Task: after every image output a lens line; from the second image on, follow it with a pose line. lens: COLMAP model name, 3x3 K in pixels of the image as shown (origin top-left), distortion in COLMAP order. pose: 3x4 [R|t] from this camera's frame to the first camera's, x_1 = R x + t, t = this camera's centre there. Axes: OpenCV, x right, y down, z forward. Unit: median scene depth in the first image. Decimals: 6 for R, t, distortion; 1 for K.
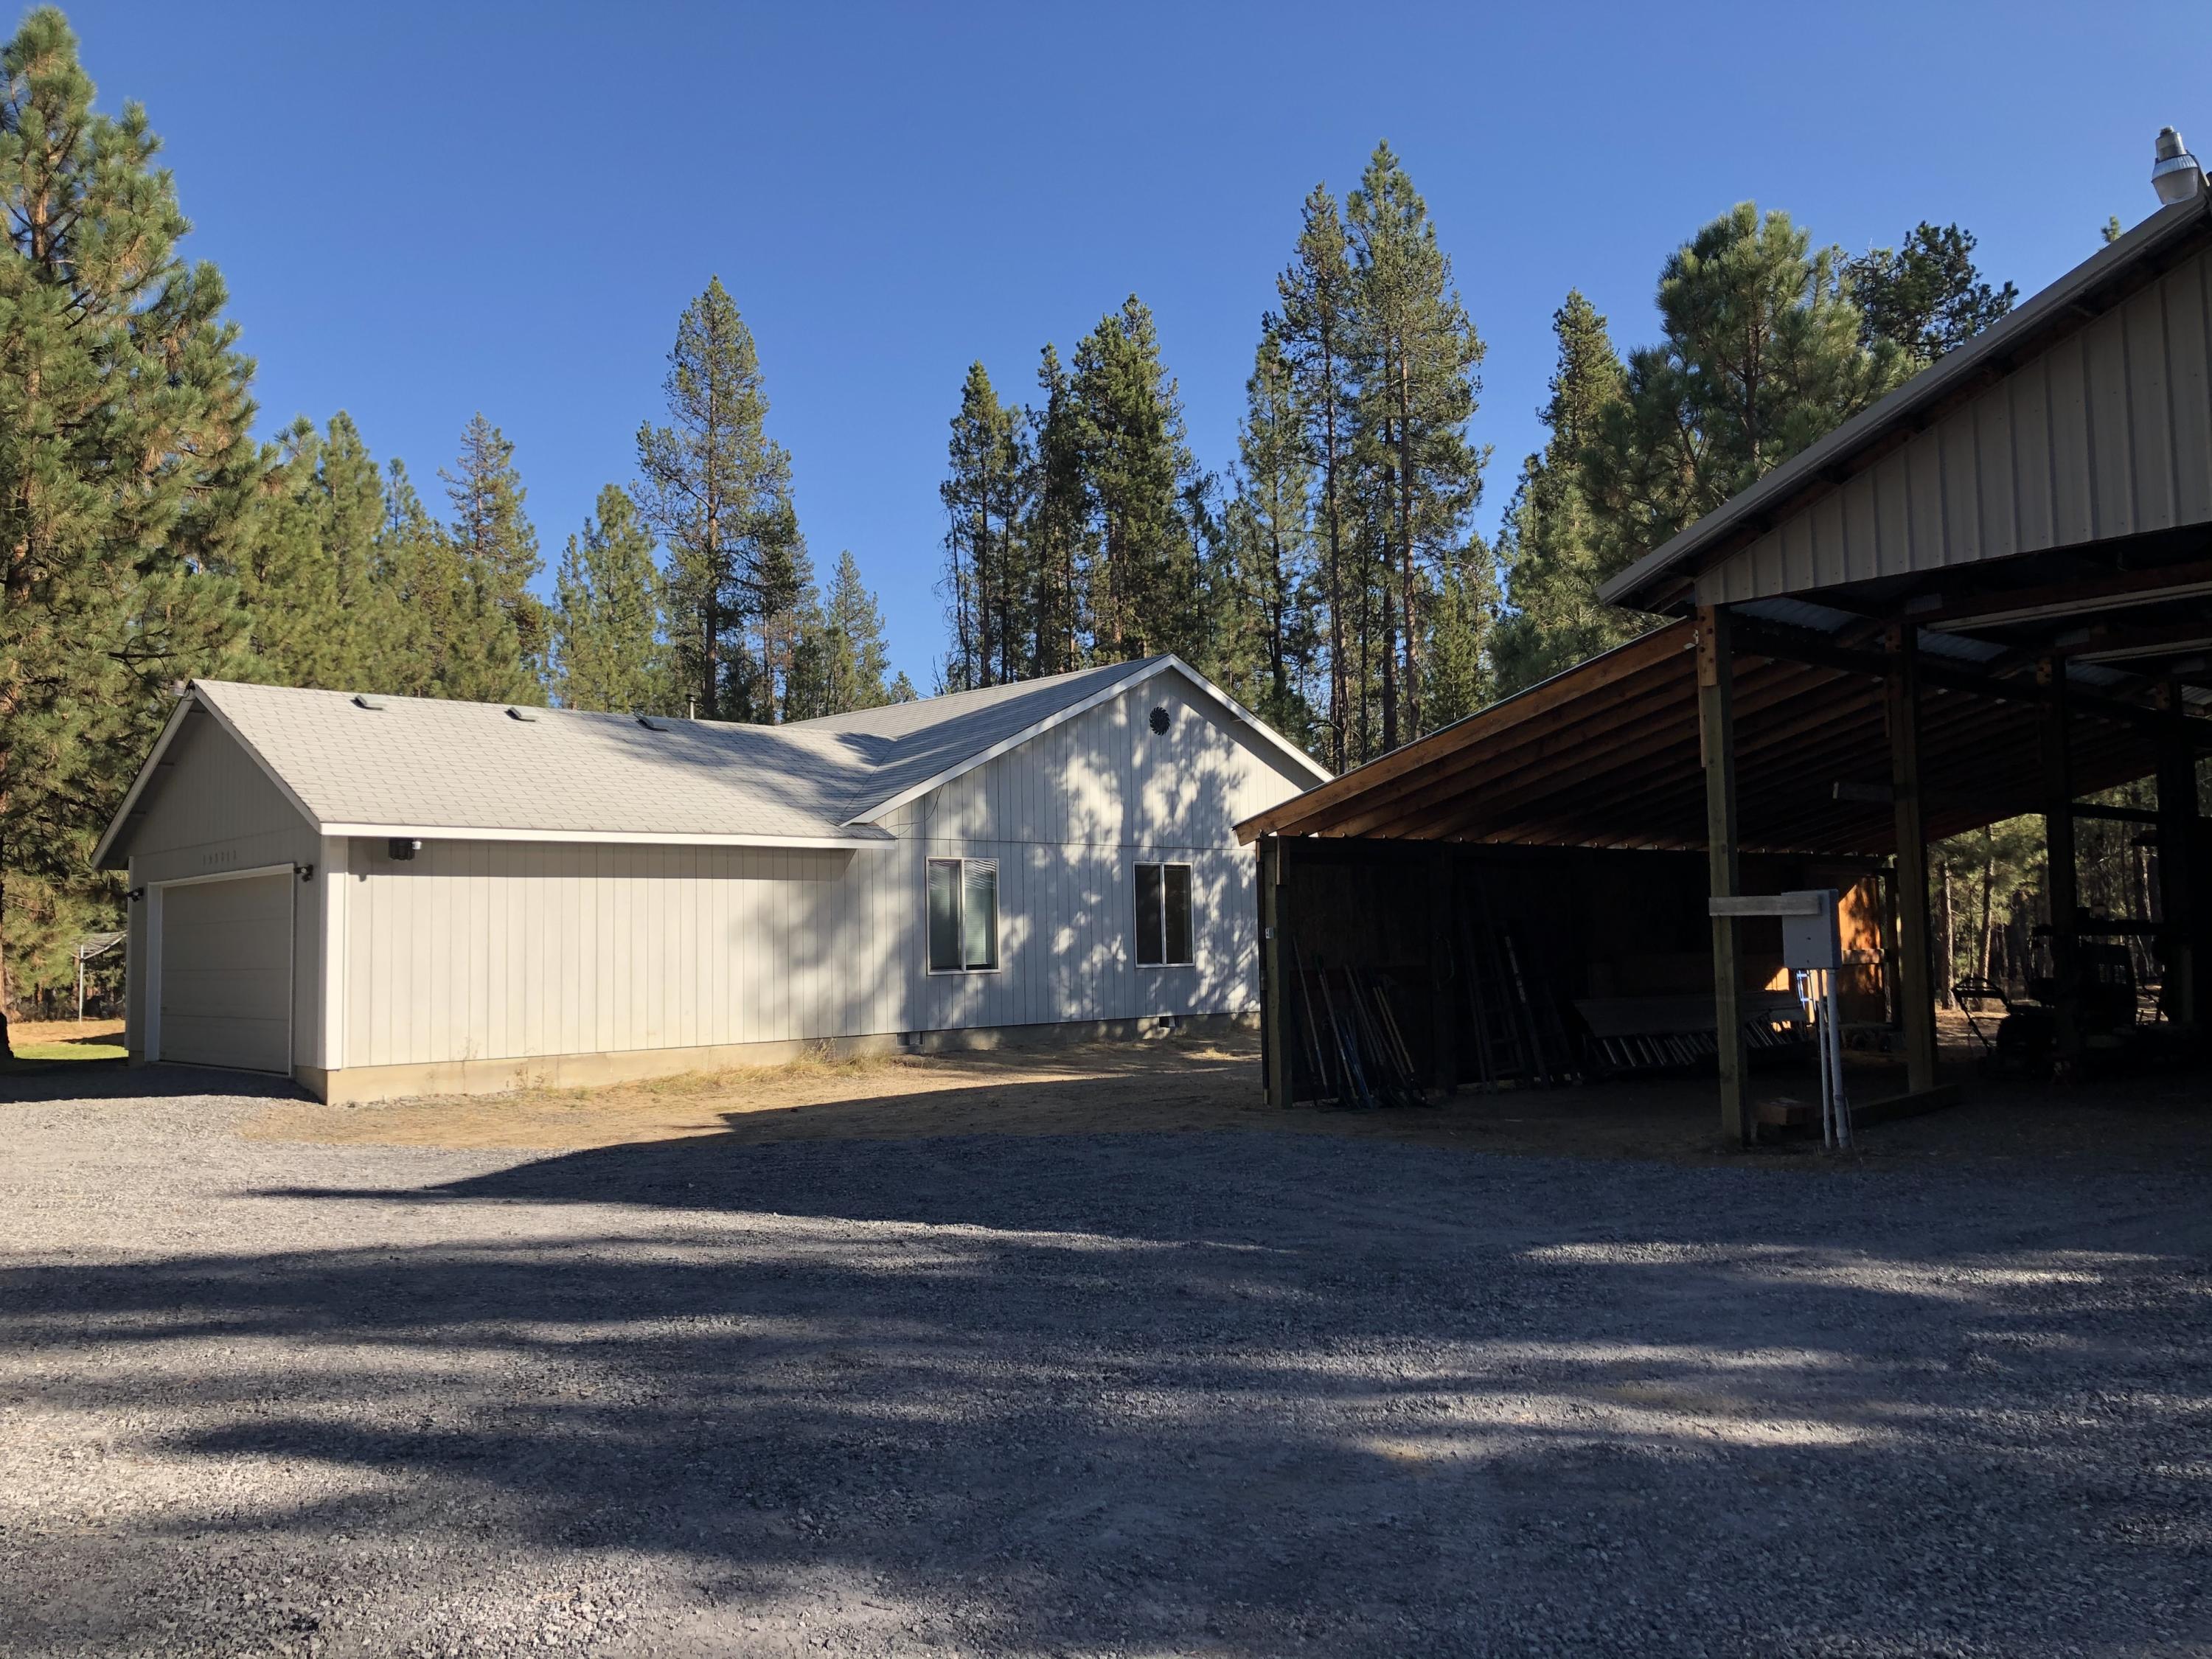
lens RADIAL K [[1841.2, 0, 1117.2], [0, 1841.2, 828.6], [0, 0, 1]] dist [0.049697, -0.056015]
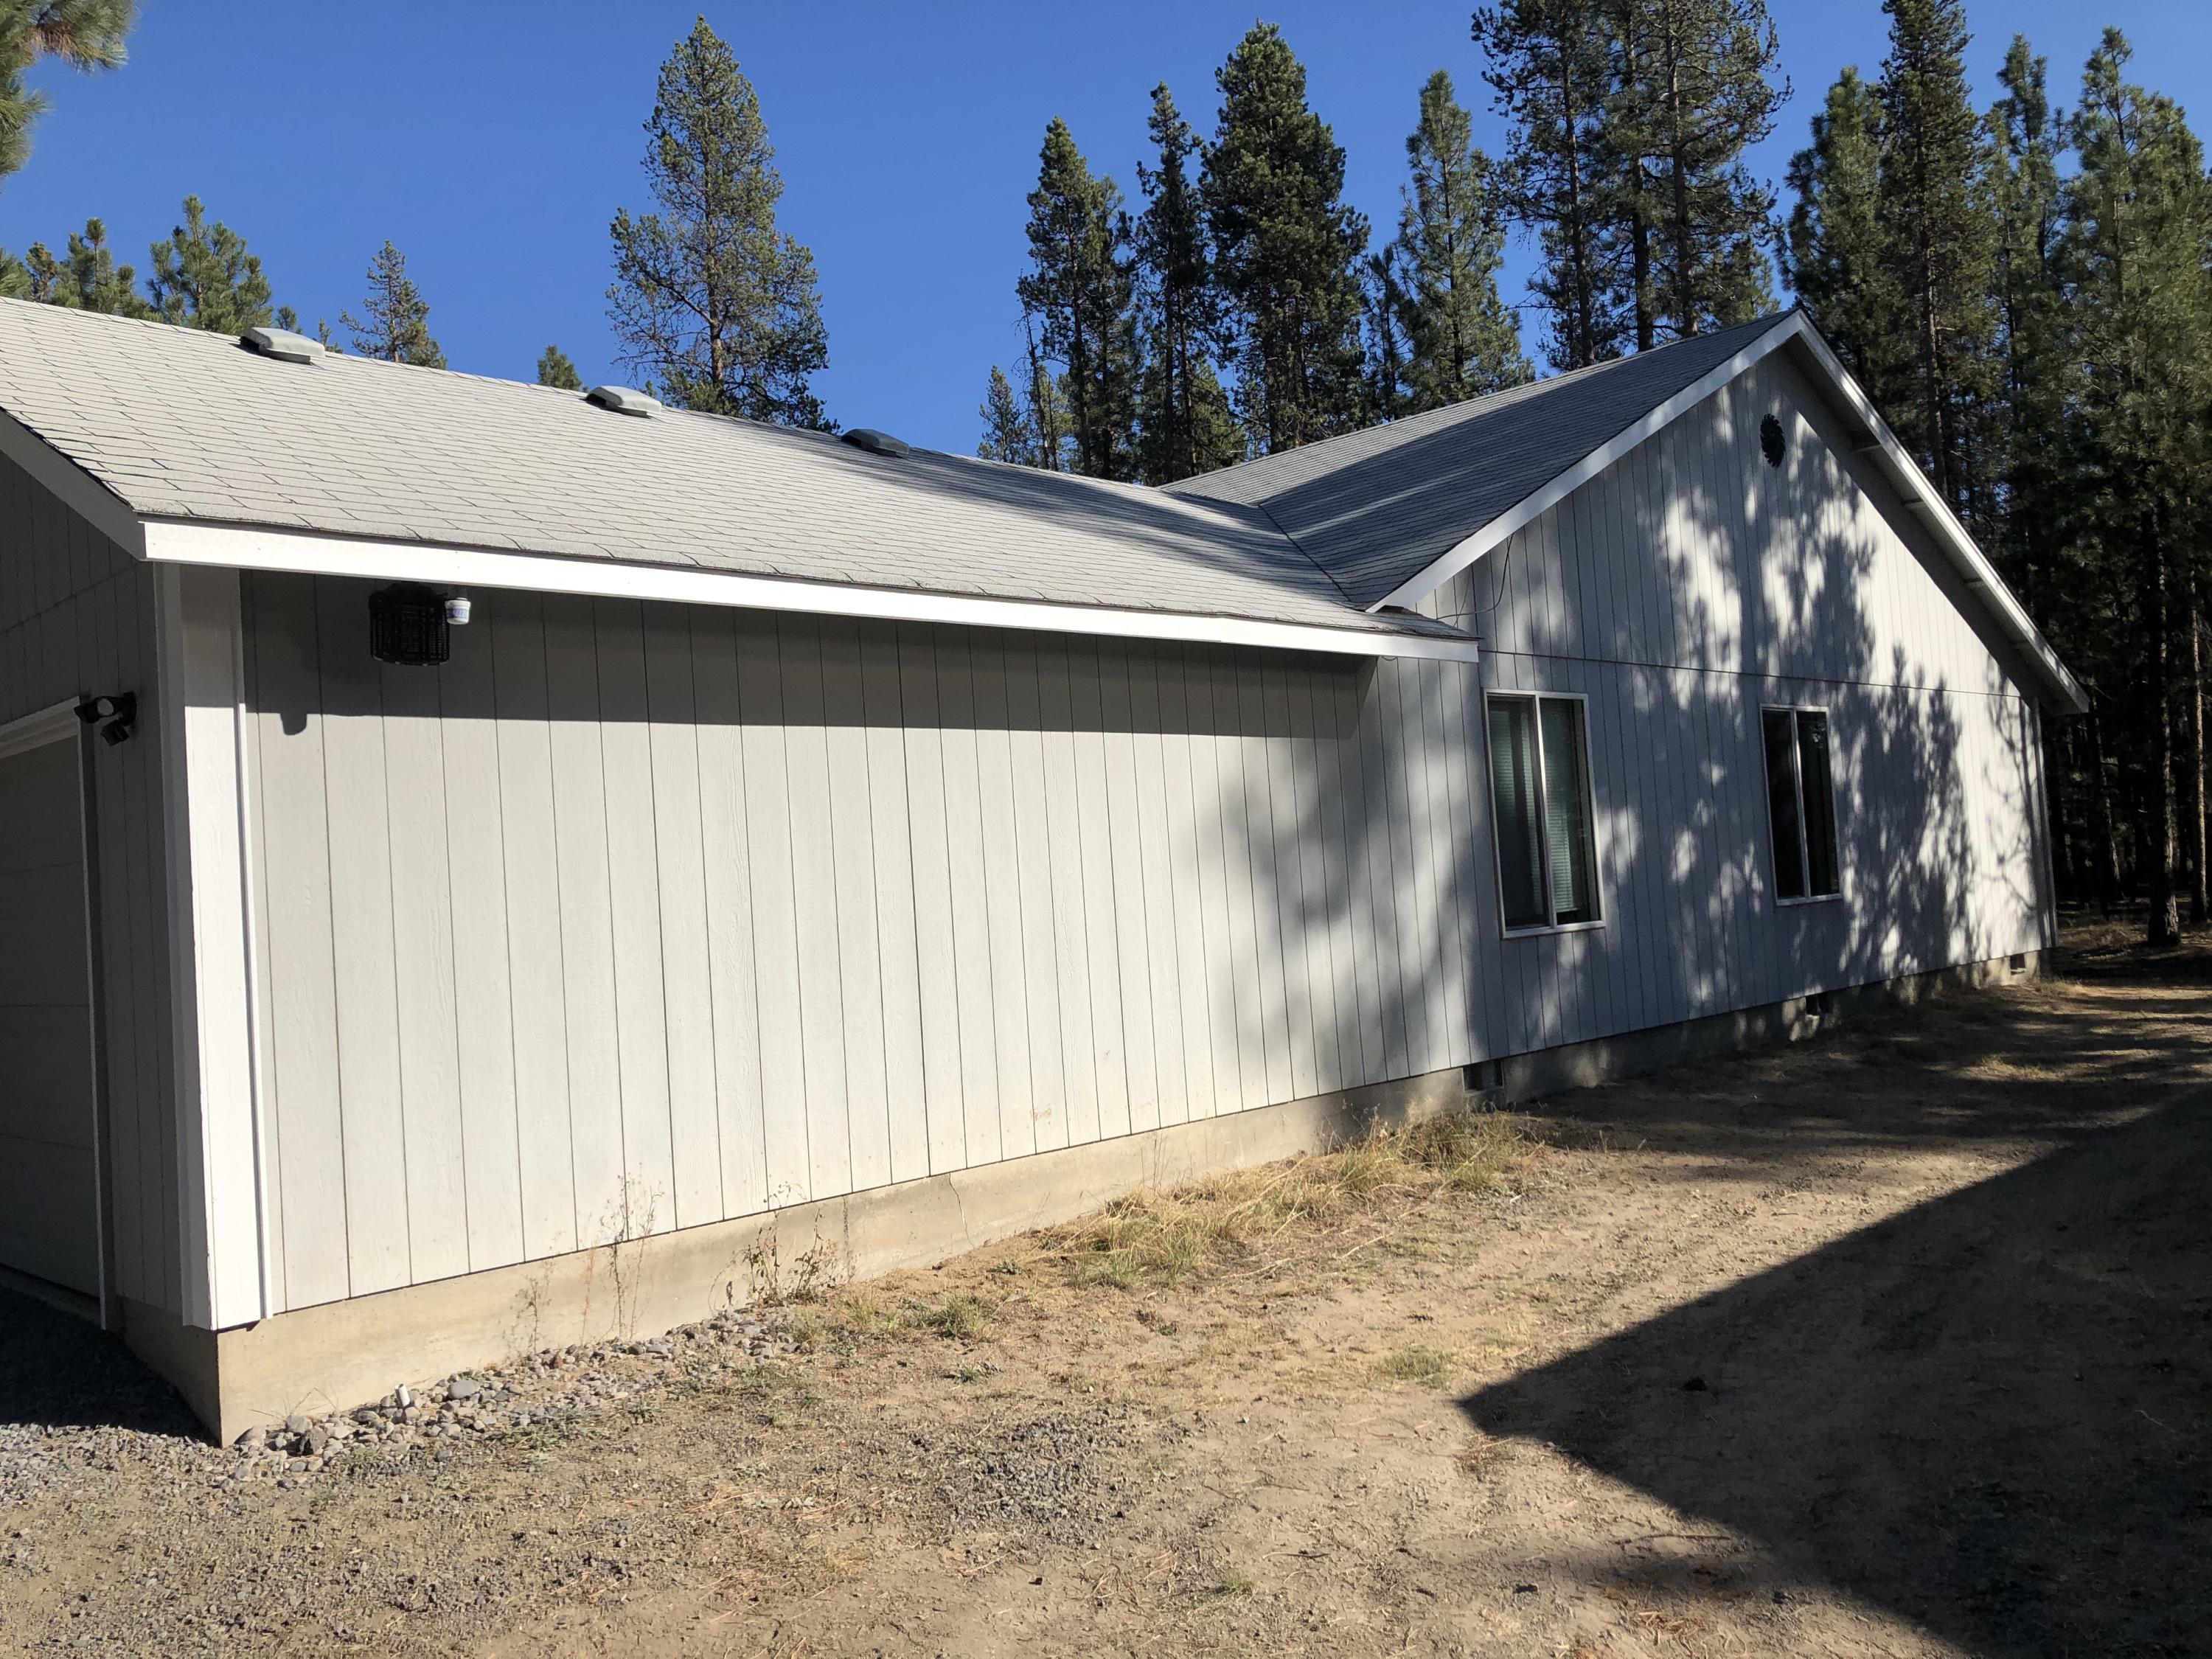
lens RADIAL K [[1841.2, 0, 1094.4], [0, 1841.2, 830.6], [0, 0, 1]] dist [0.049697, -0.056015]
pose [[0.998504, -0.043930, 0.032570, -0.200918], [0.042928, 0.998602, 0.030858, 0.030265], [-0.033880, -0.029413, 0.998993, 0.483450]]
